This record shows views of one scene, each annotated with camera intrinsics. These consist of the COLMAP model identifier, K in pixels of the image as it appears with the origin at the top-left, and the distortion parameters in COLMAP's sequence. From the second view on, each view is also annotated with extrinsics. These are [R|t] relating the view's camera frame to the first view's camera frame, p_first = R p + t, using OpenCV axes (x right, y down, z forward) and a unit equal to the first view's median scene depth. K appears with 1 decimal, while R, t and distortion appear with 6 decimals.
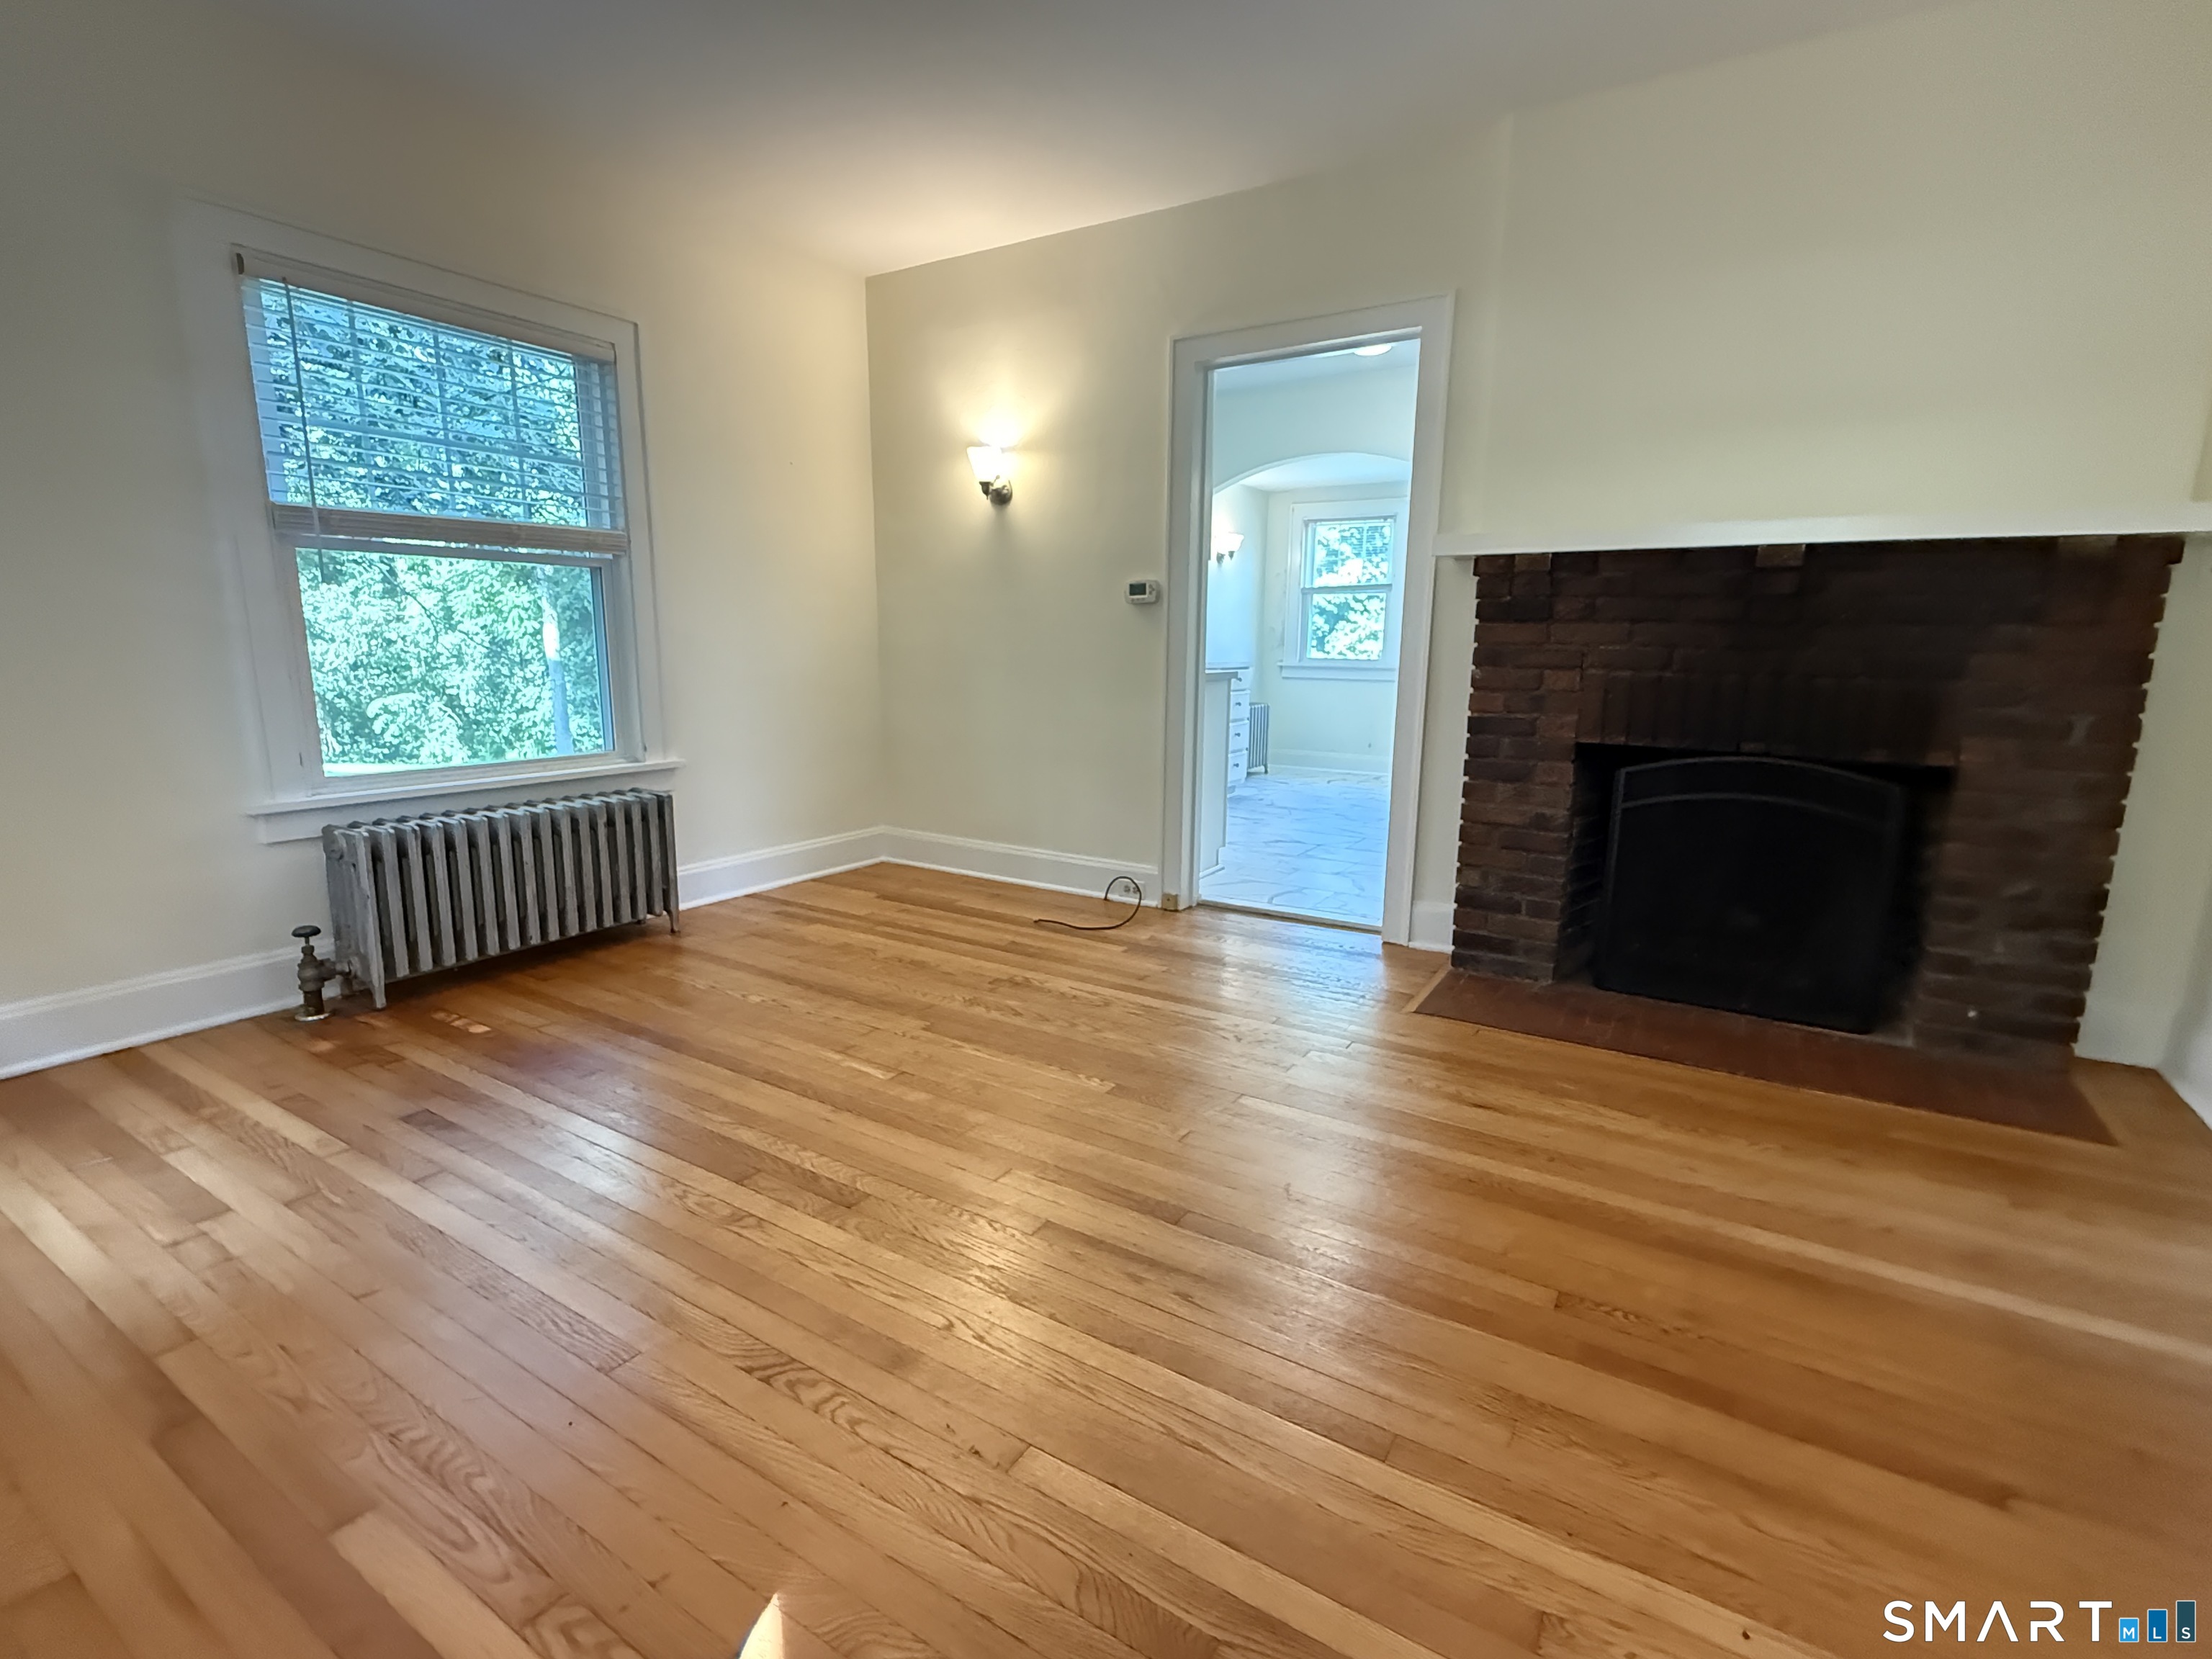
lens RADIAL K [[1020.3, 0, 1100.6], [0, 1020.3, 834.1], [0, 0, 1]] dist [0.001249, 0.000062]
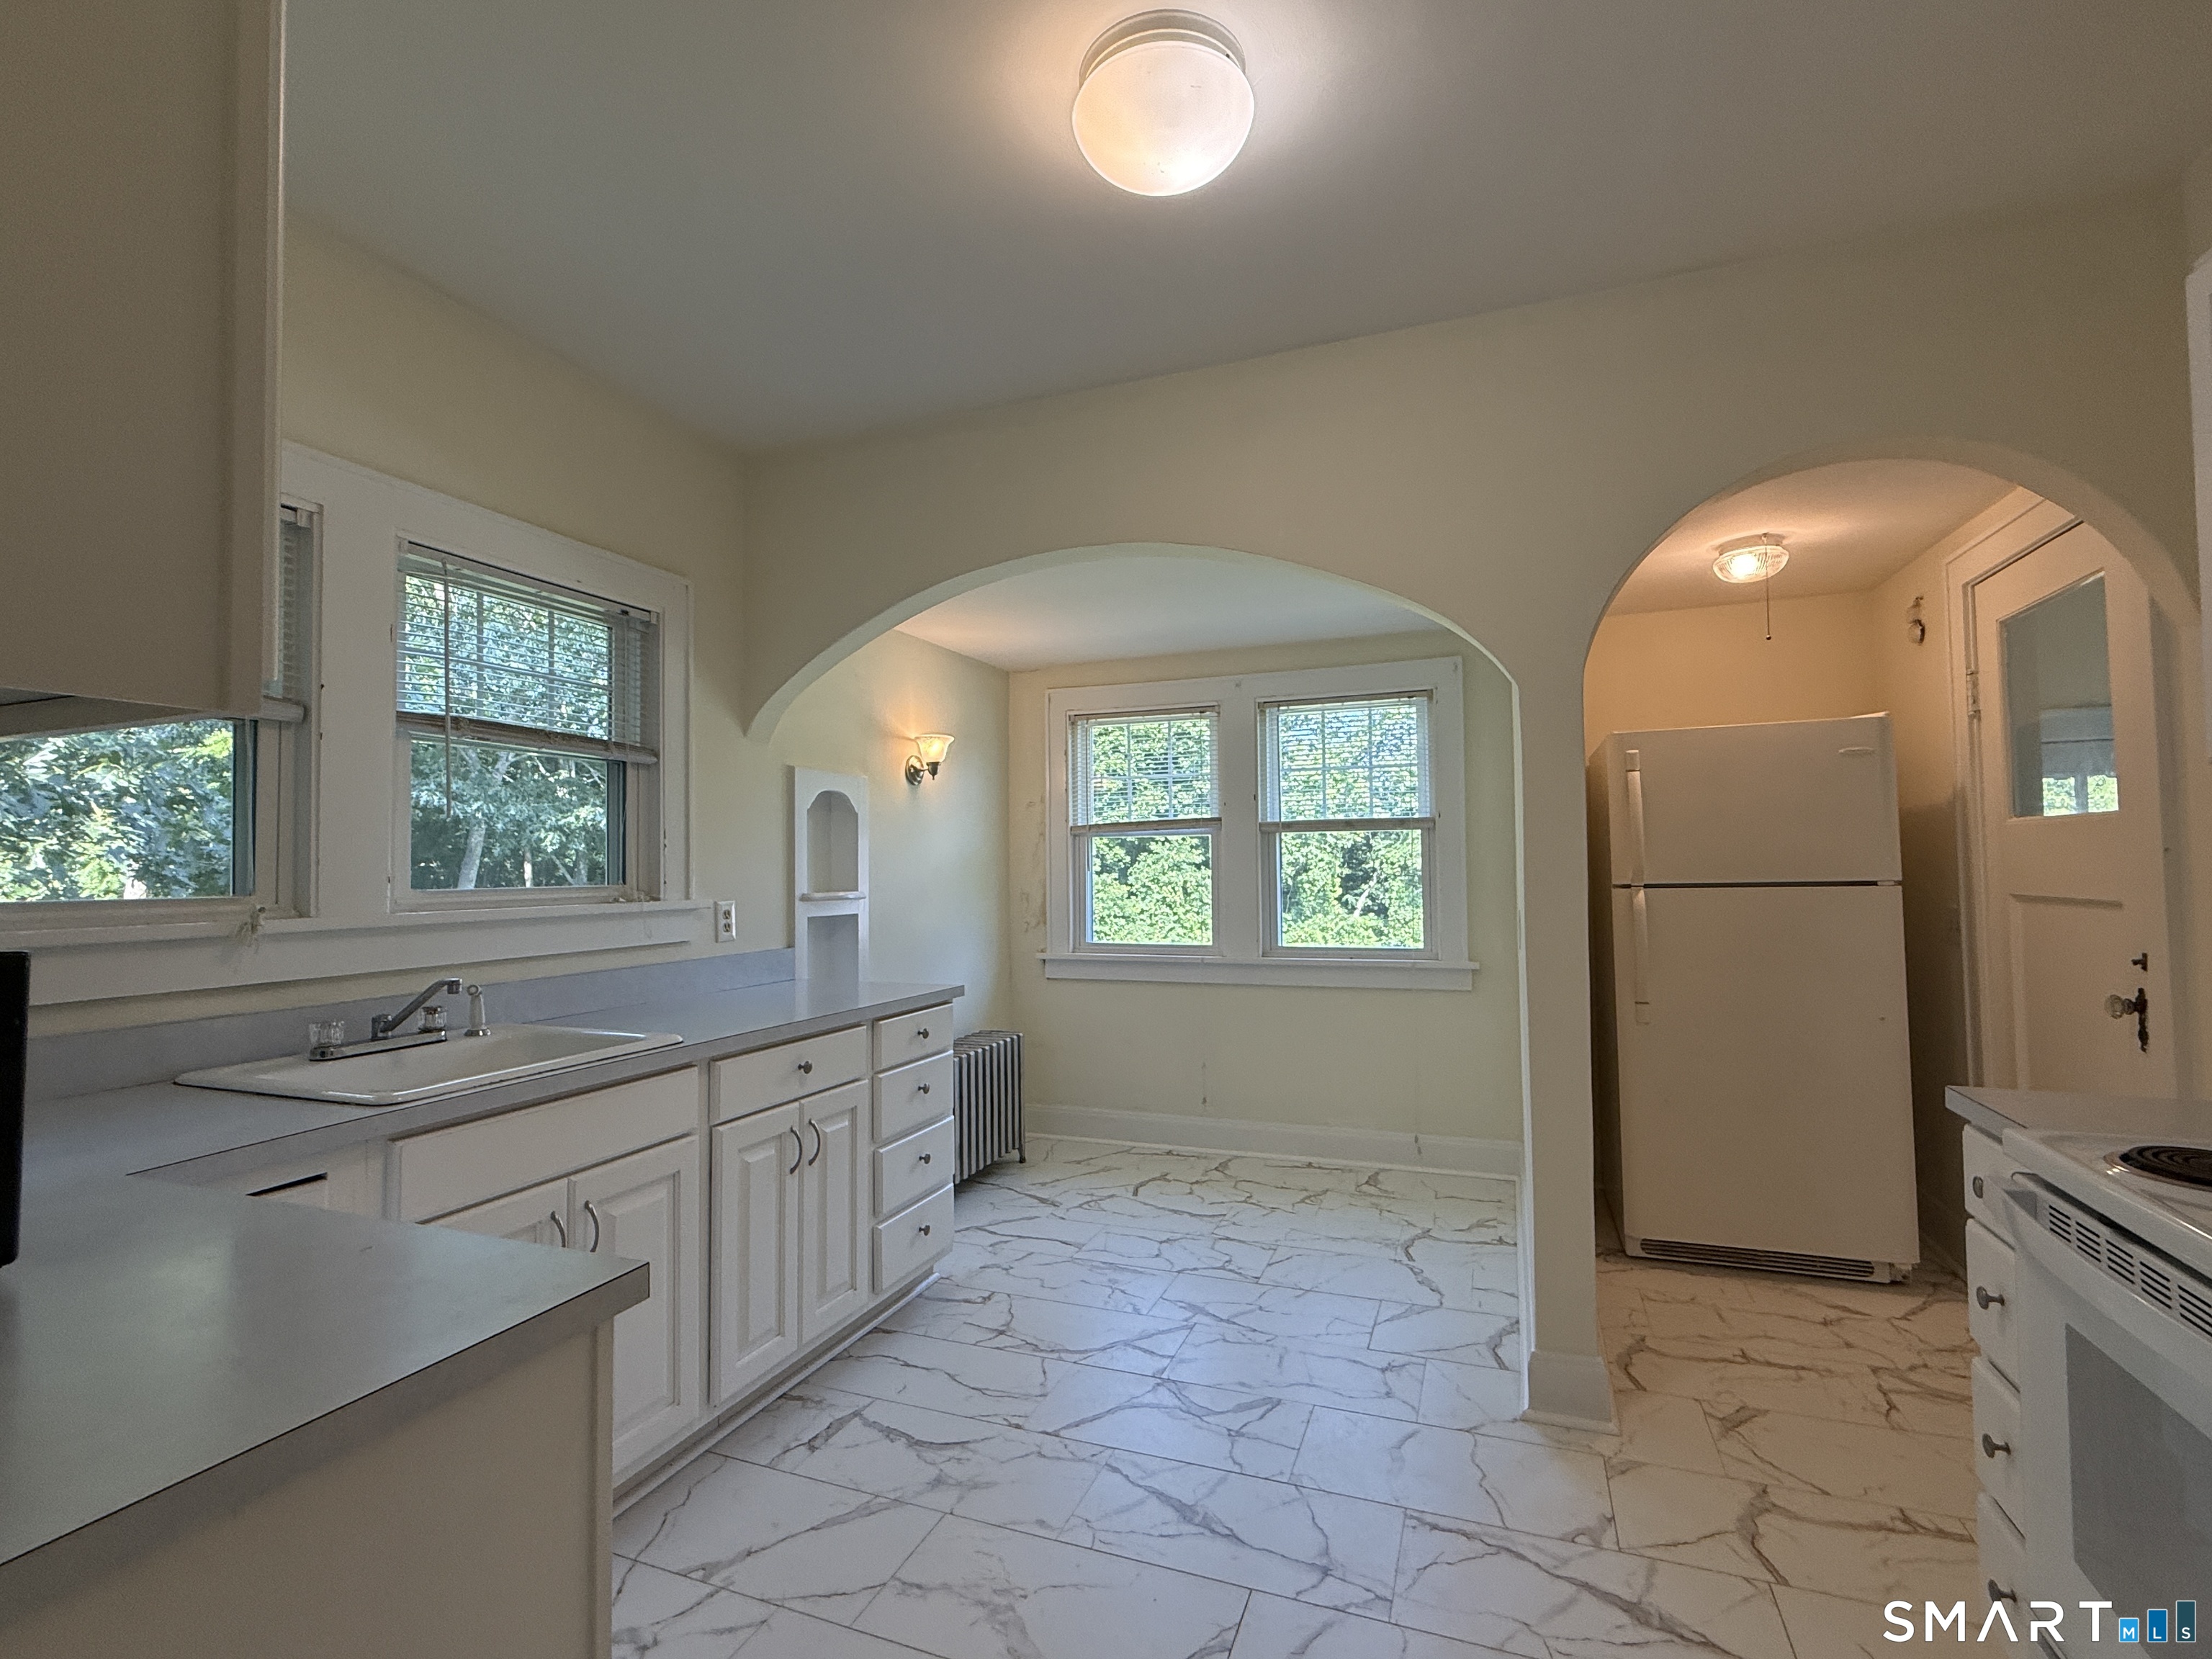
lens RADIAL K [[1020.3, 0, 1100.6], [0, 1020.3, 834.1], [0, 0, 1]] dist [0.001249, 0.000062]
pose [[0.982713, -0.016327, 0.184415, 0.029663], [0.056569, 0.974945, -0.215131, -0.030817], [-0.176282, 0.221844, 0.959015, 0.122679]]
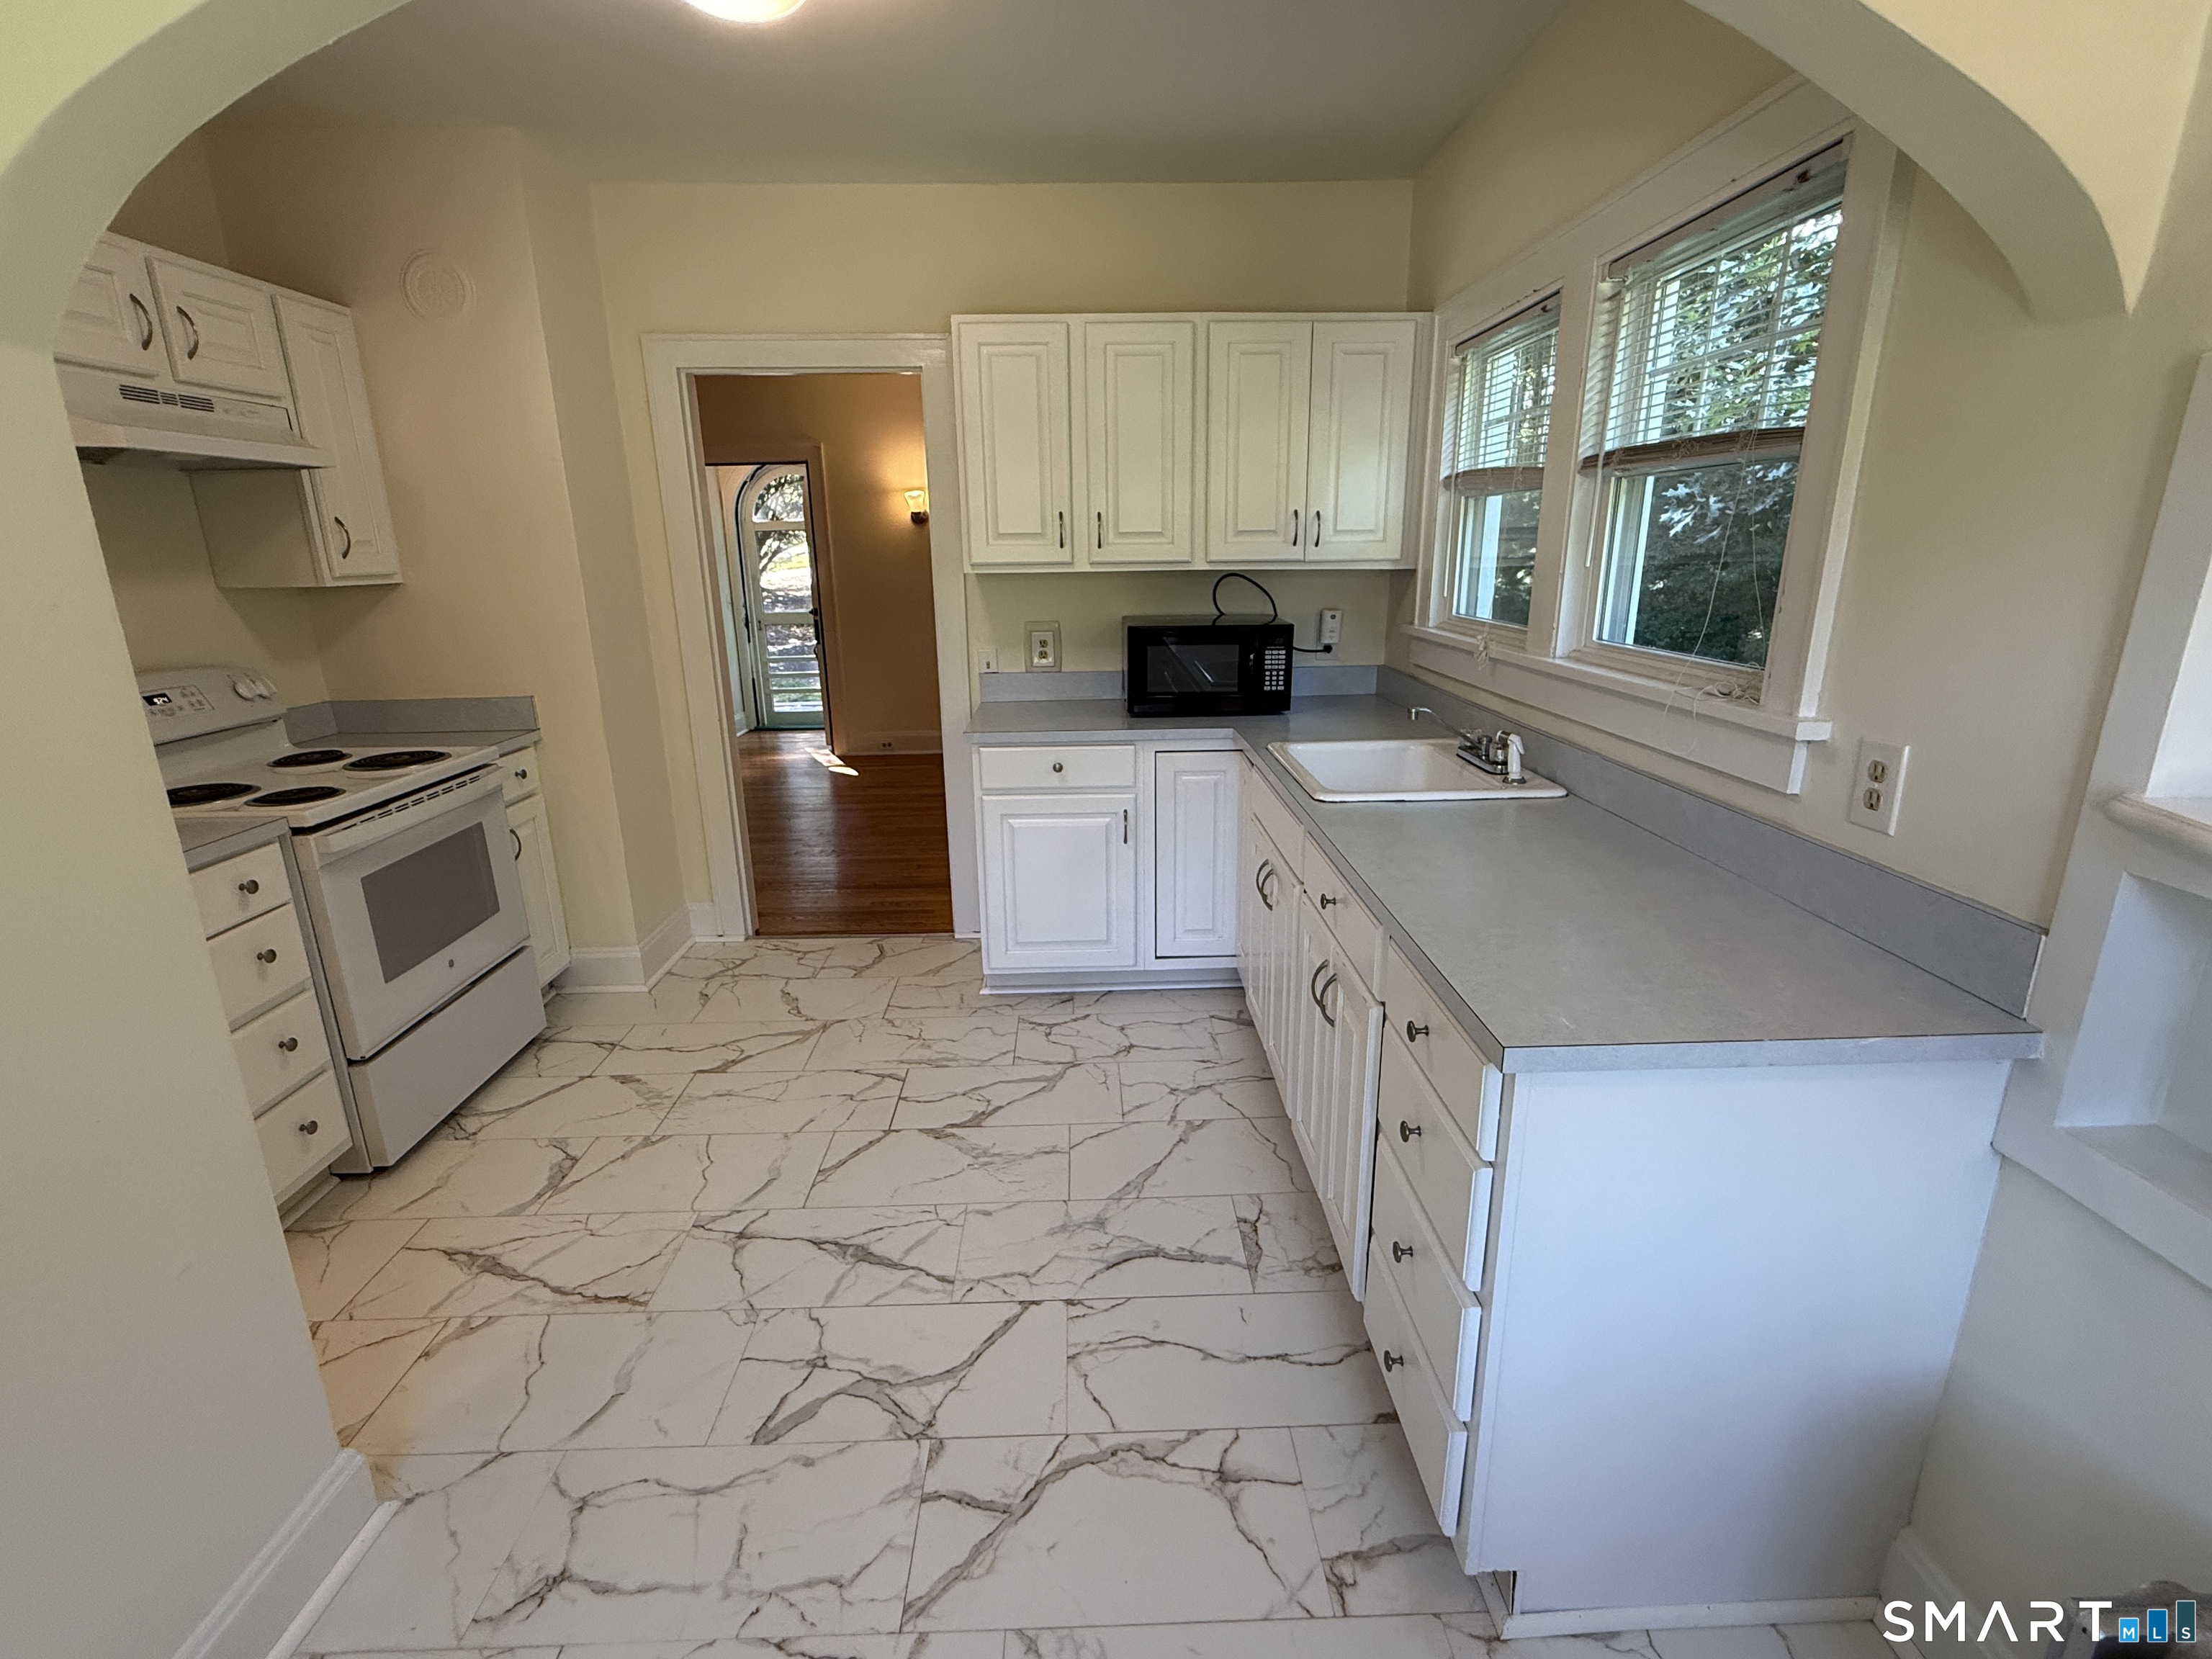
lens RADIAL K [[1020.3, 0, 1100.6], [0, 1020.3, 834.1], [0, 0, 1]] dist [0.001249, 0.000062]
pose [[-0.833951, 0.153212, -0.530144, 0.067516], [-0.098085, 0.904234, 0.415620, -0.061451], [0.543052, 0.398606, -0.739059, 0.249690]]
